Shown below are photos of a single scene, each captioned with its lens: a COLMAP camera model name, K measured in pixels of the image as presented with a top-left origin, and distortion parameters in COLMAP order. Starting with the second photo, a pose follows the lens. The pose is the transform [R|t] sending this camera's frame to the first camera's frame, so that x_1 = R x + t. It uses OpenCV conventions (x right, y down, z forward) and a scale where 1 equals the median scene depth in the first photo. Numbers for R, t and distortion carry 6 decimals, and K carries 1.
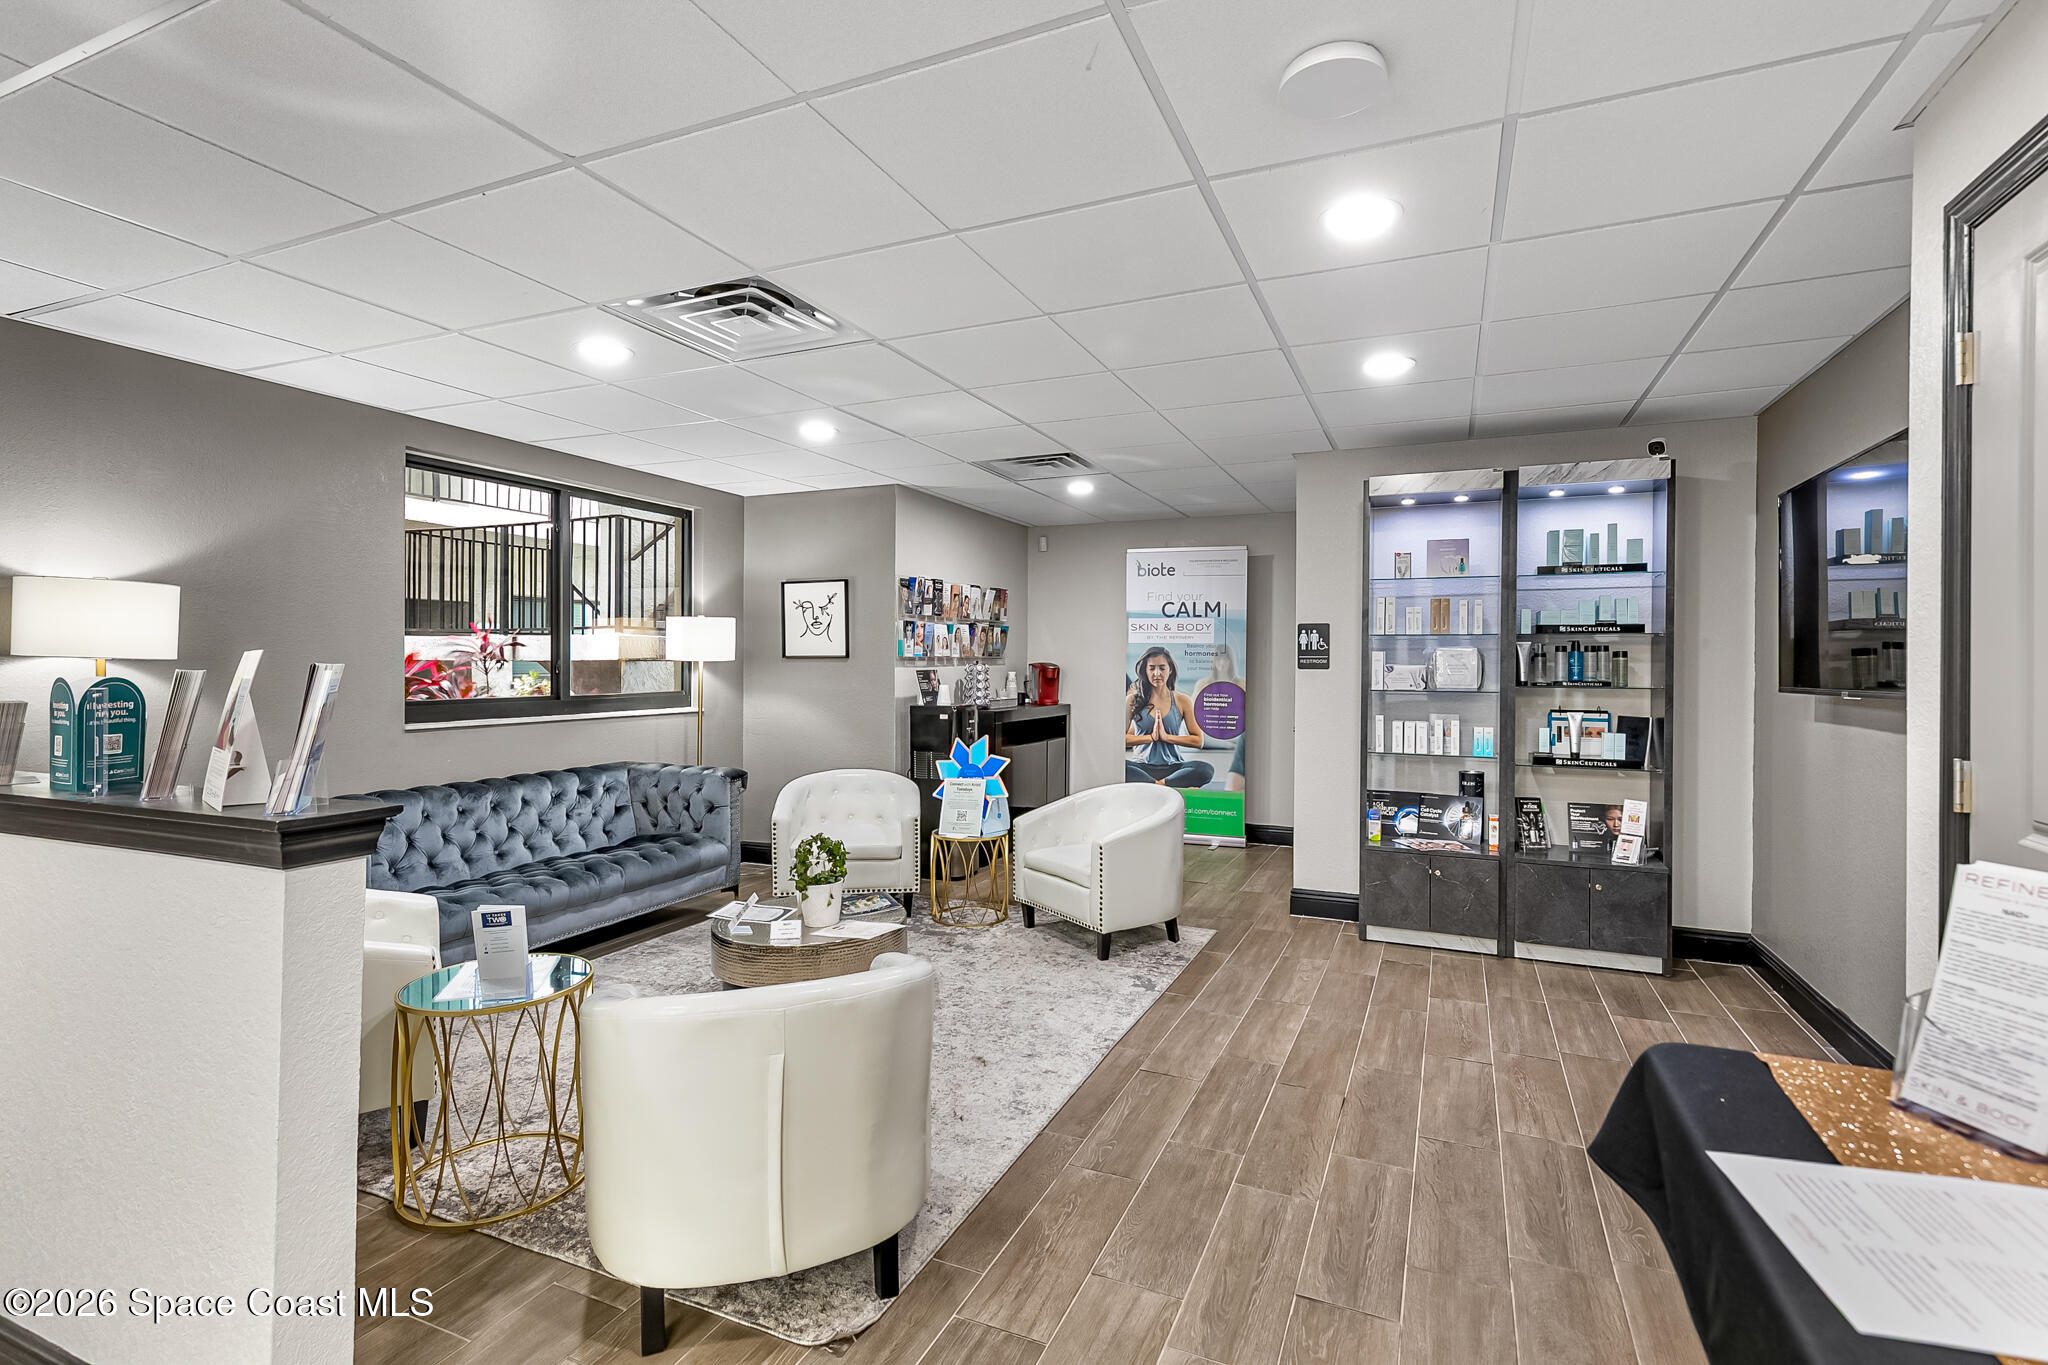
lens RADIAL K [[961.0, 0, 1024.6], [0, 961.0, 698.5], [0, 0, 1]] dist [-0.000638, -0.000020]
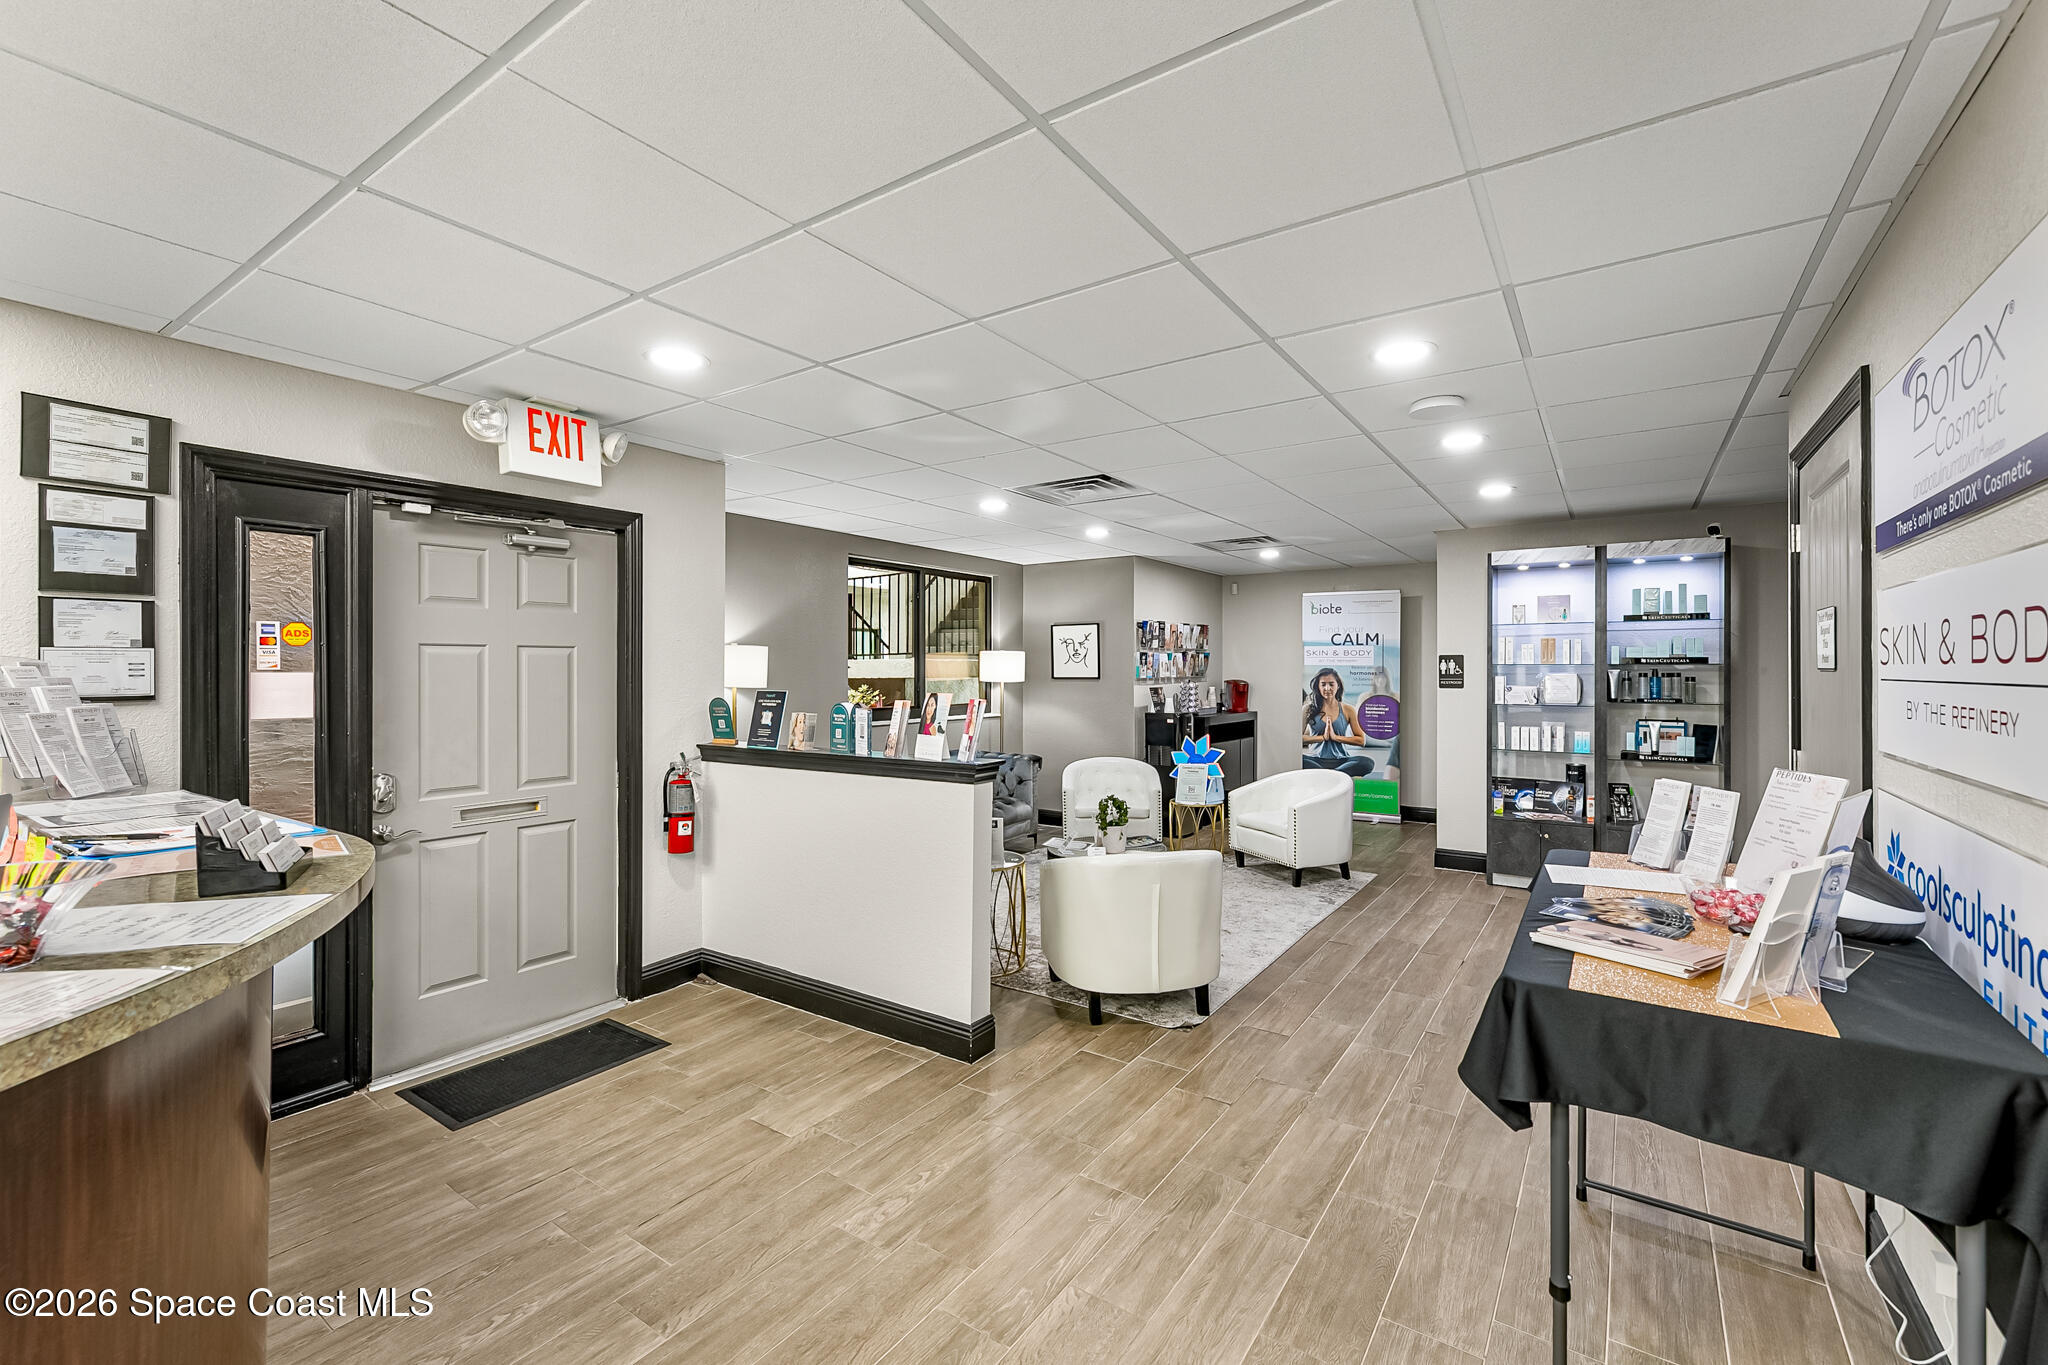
lens RADIAL K [[858.0, 0, 1024.0], [0, 858.0, 682.5], [0, 0, 1]] dist [0.002718, 0.000295]
pose [[0.981850, -0.002060, -0.189648, -0.071221], [-0.002395, 0.999727, -0.023259, -0.009521], [0.189644, 0.023291, 0.981577, -0.345136]]
